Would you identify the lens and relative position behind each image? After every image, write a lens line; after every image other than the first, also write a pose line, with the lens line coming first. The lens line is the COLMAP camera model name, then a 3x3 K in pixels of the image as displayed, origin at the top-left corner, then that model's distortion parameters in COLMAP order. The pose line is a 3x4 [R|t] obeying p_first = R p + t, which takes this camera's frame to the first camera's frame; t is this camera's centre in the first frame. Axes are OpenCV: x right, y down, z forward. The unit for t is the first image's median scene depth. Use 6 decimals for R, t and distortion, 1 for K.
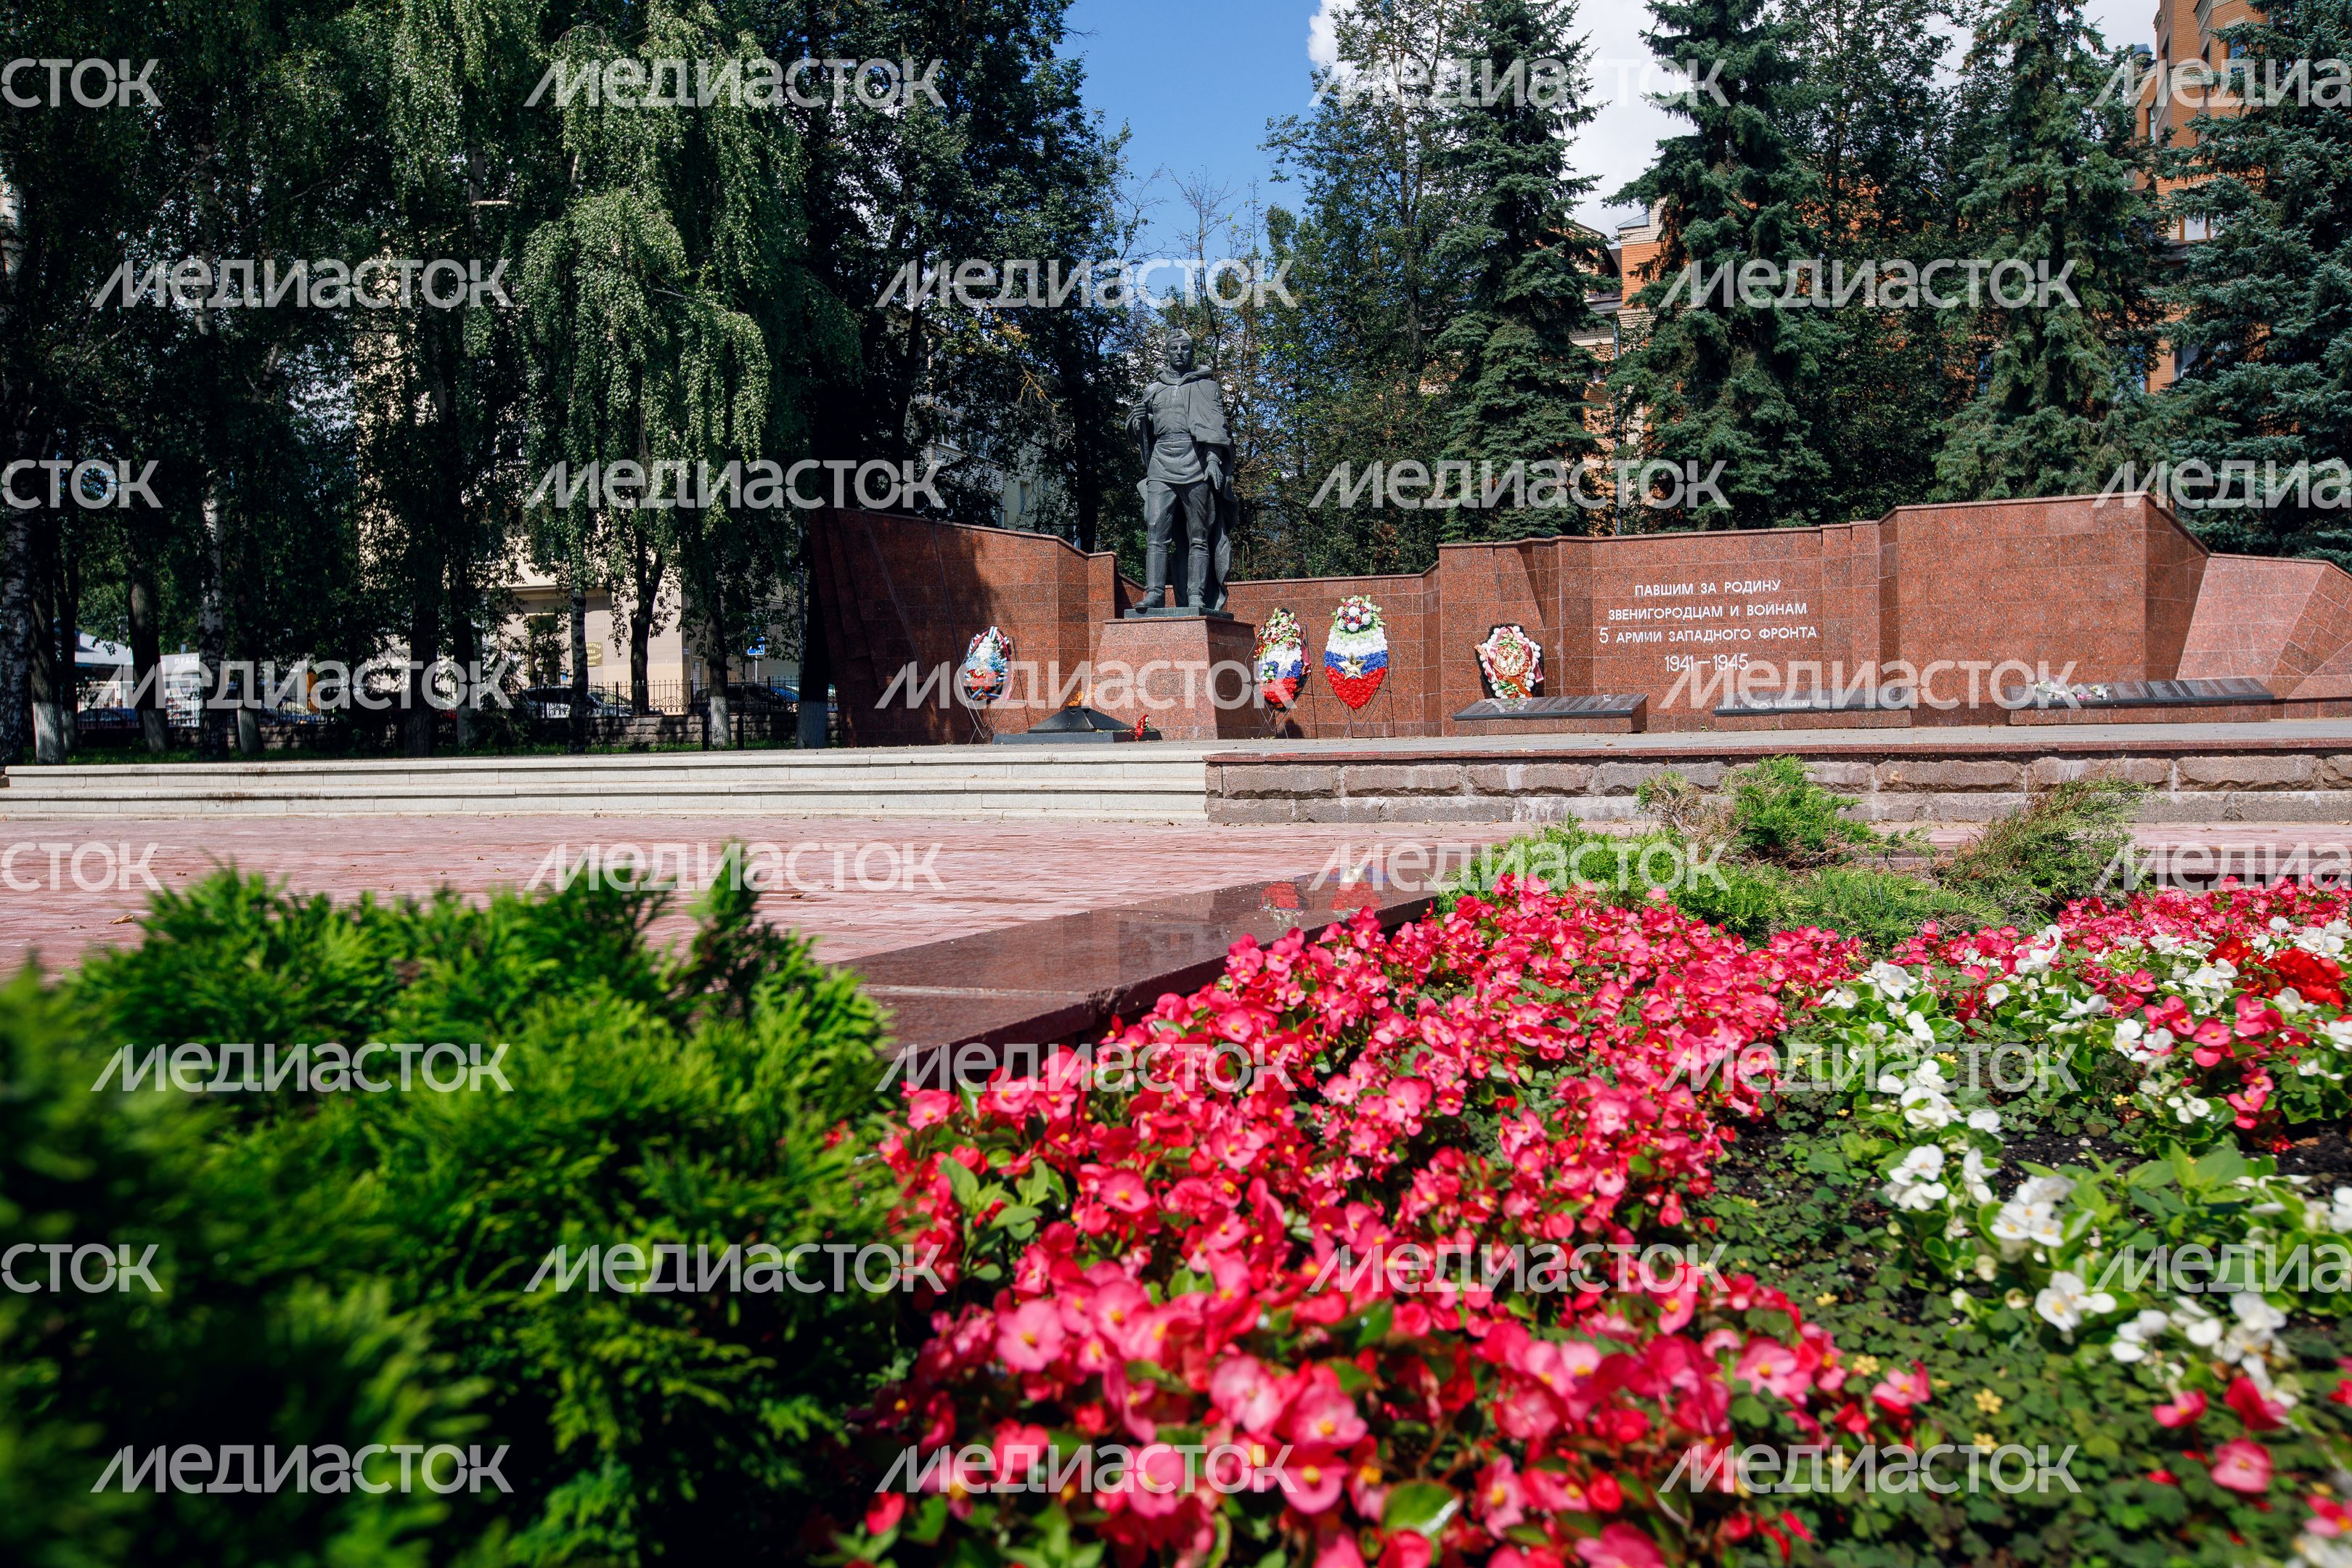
lens RADIAL K [[1958.0, 0, 1155.4], [0, 1958.0, 795.7], [0, 0, 1]] dist [0.002419, 0.041377]
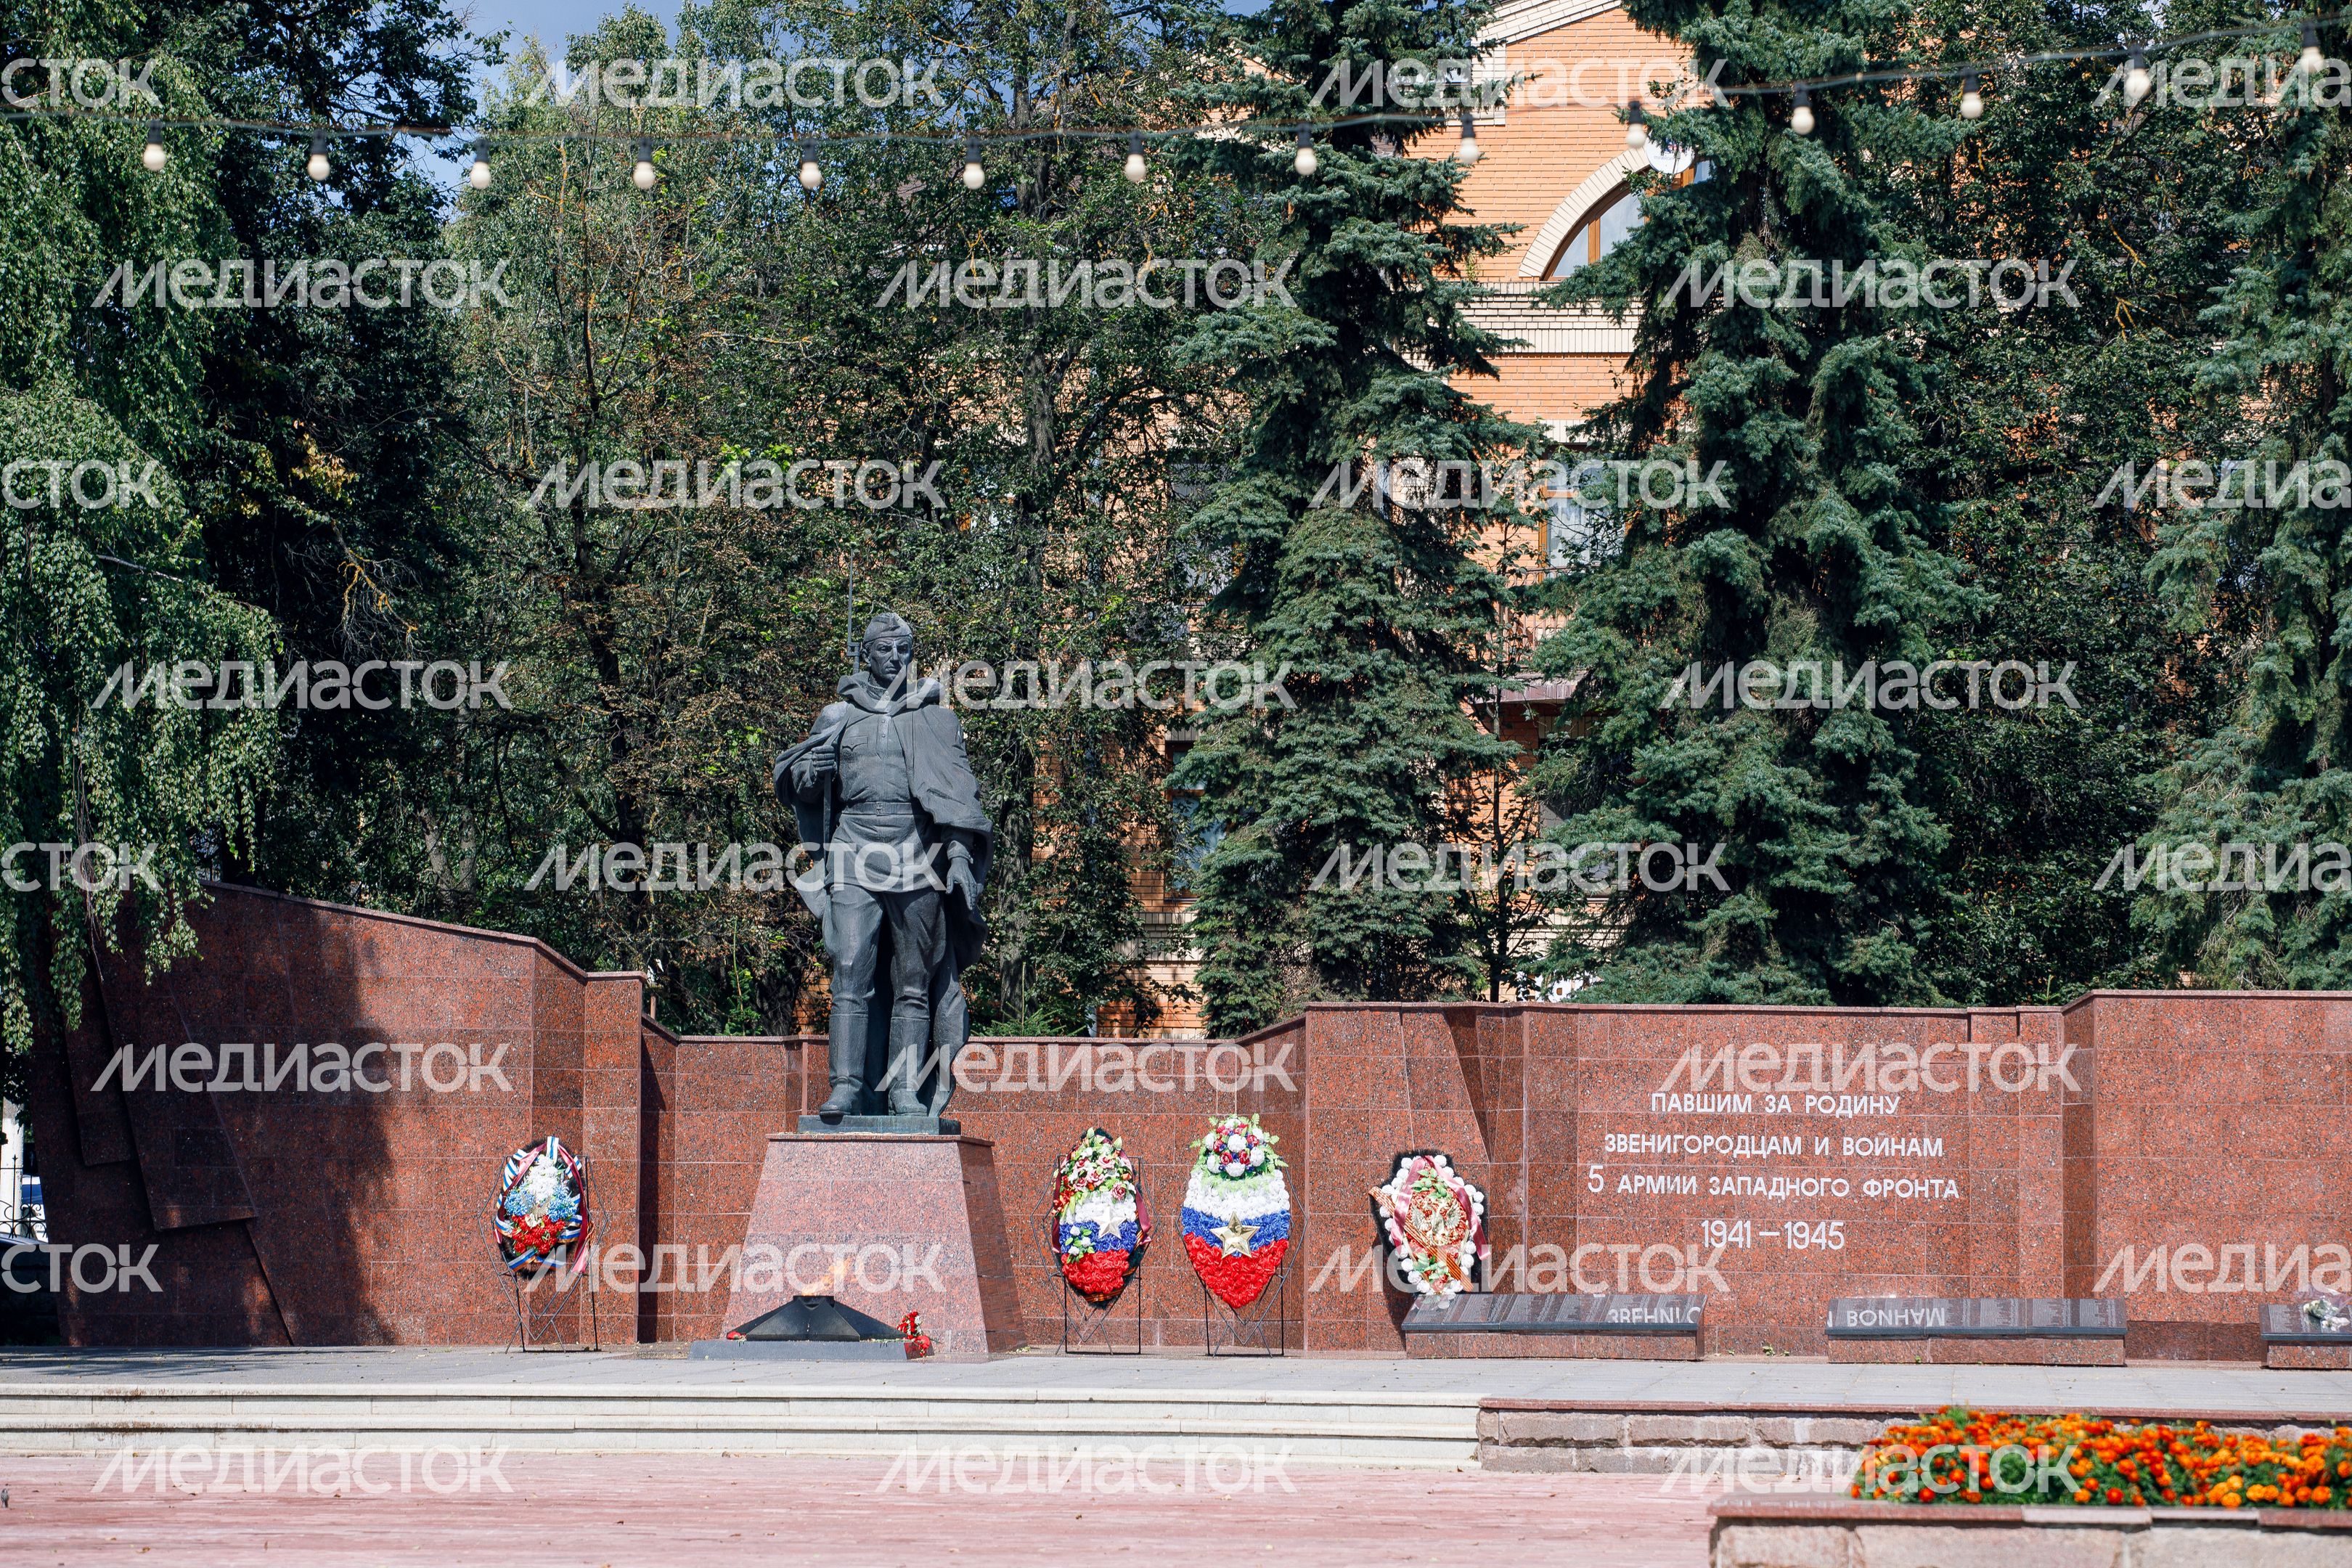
lens RADIAL K [[8441.8, 0, 1169.9], [0, 8441.8, 787.8], [0, 0, 1]] dist [0.545361, 0.000000]
pose [[0.962115, 0.039265, 0.269802, -0.561608], [-0.016423, 0.996125, -0.086402, 0.018707], [-0.272149, 0.078697, 0.959032, -1.336385]]
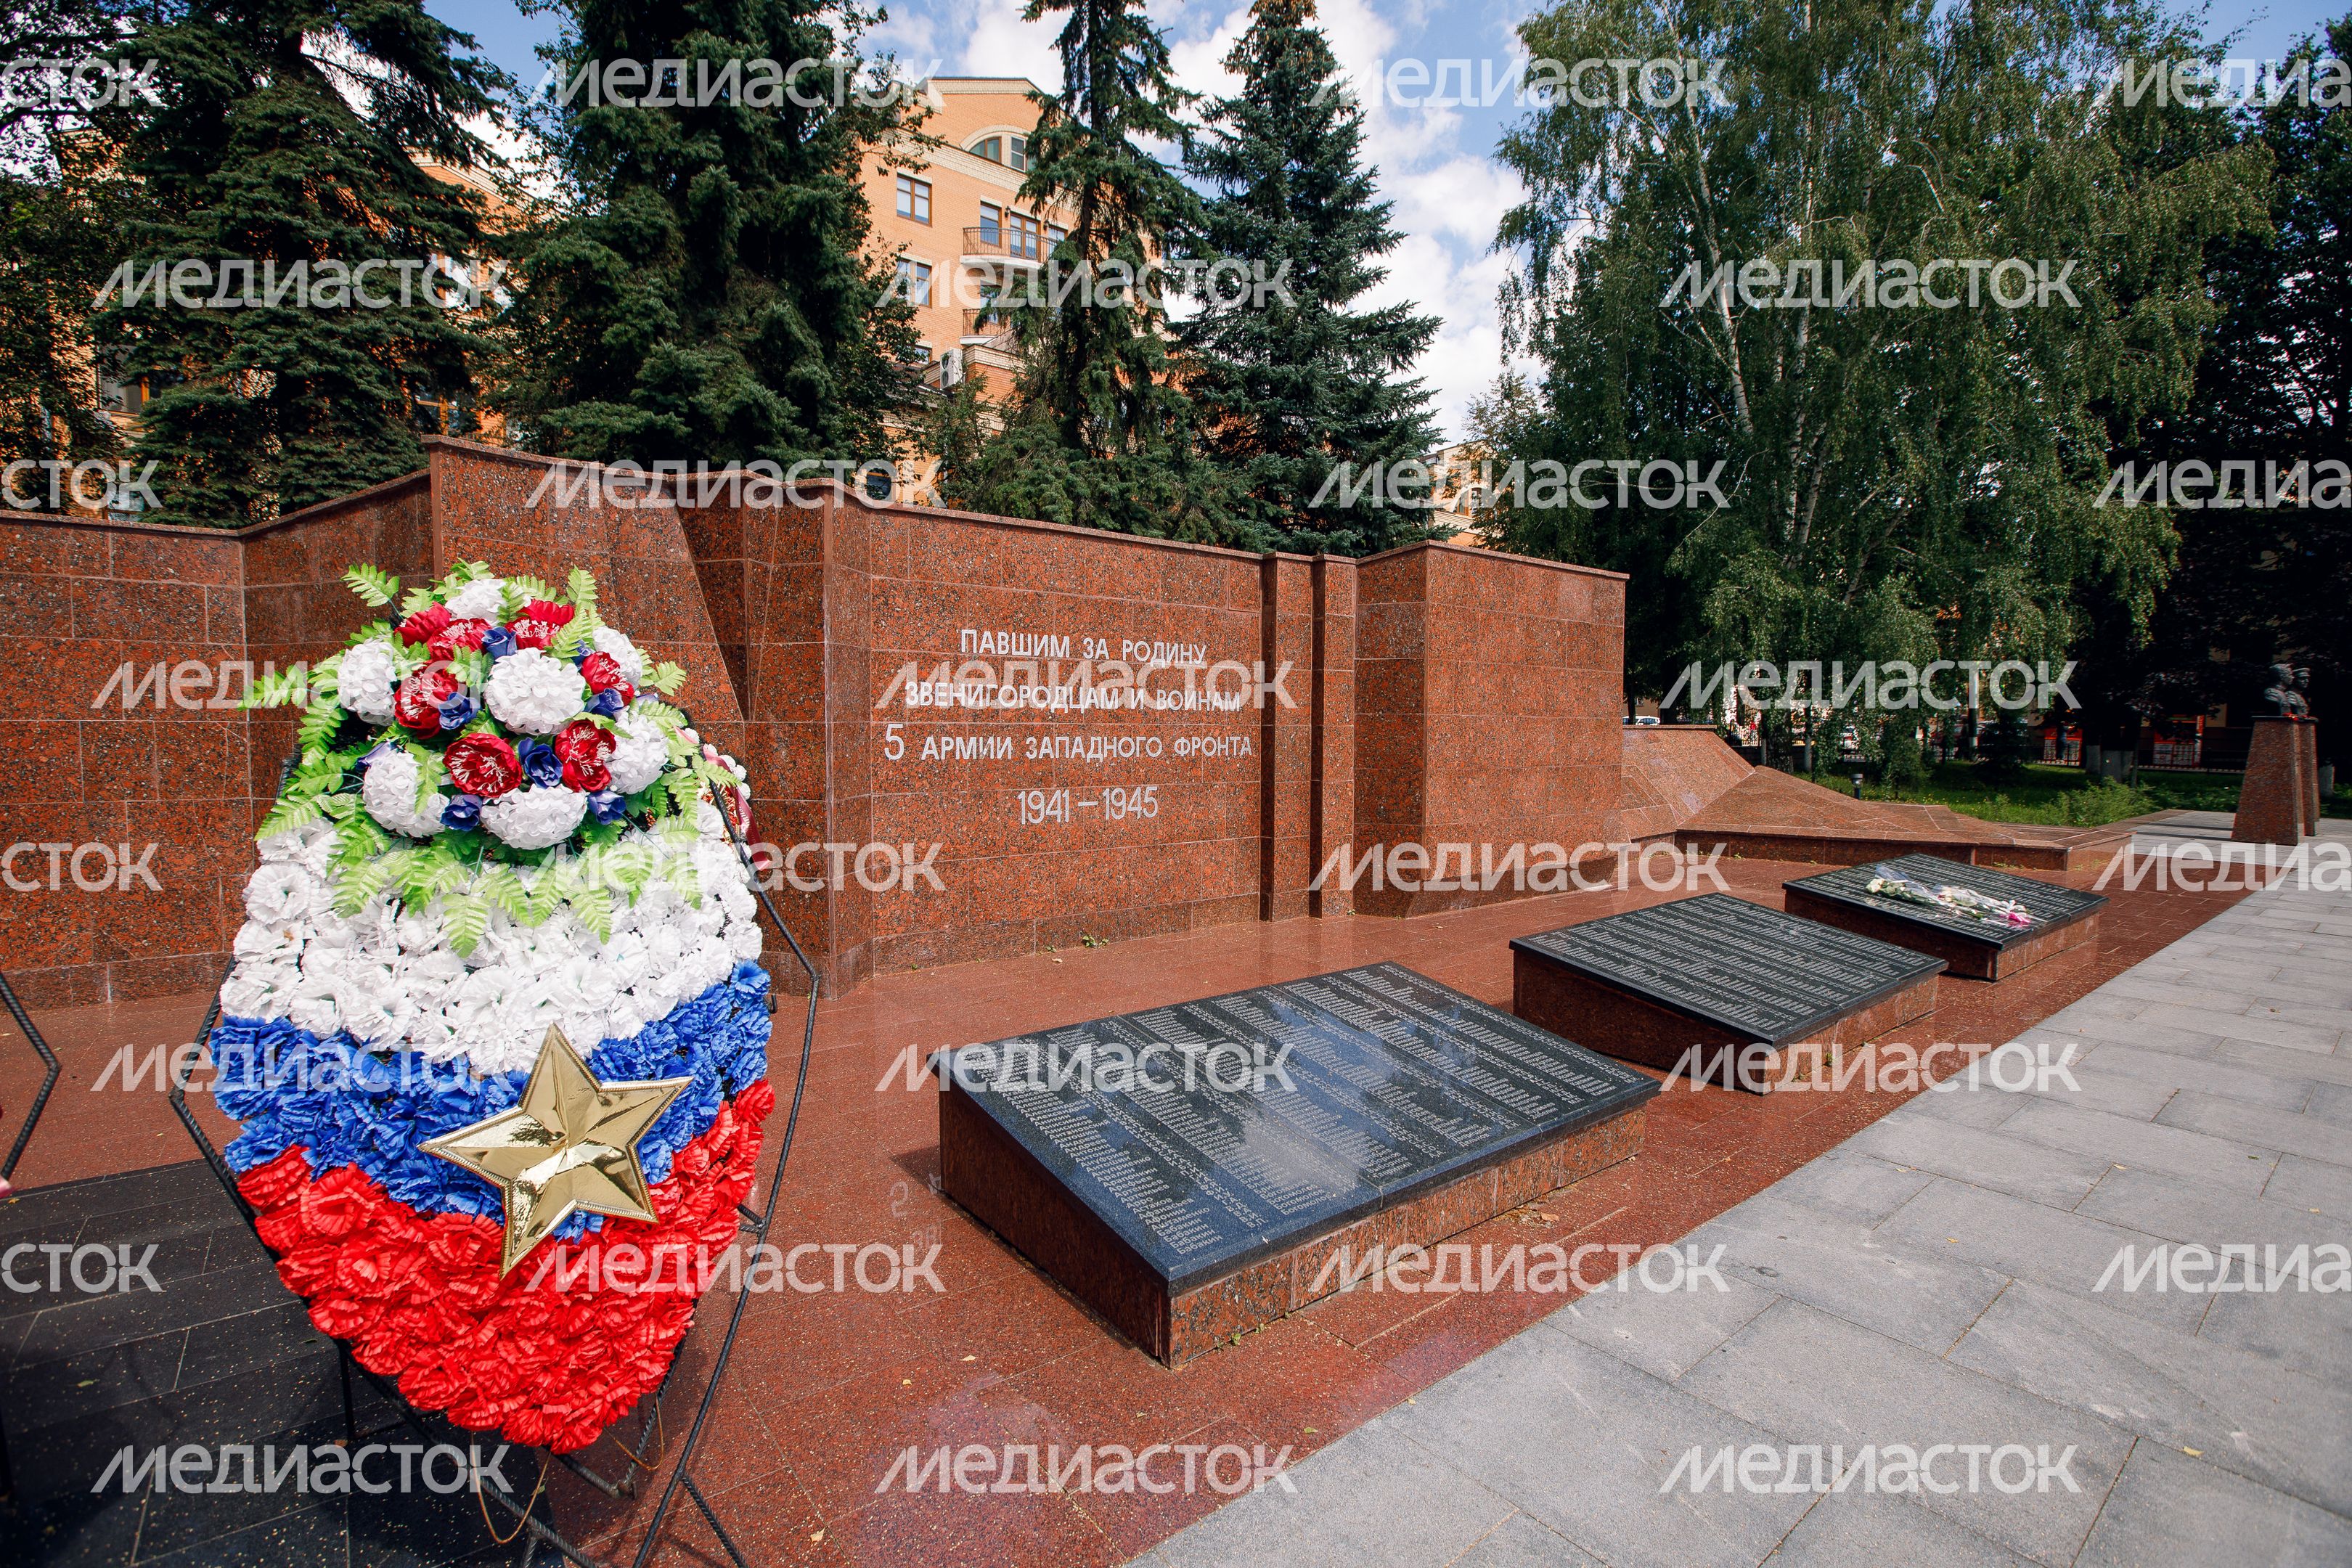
lens RADIAL K [[1107.3, 0, 1181.4], [0, 1107.3, 786.2], [0, 0, 1]] dist [-0.043651, 0.013513]
pose [[0.493494, -0.034023, 0.869084, 0.056065], [0.005625, 0.999339, 0.035928, -0.082485], [-0.869731, -0.012841, 0.493359, 0.851136]]
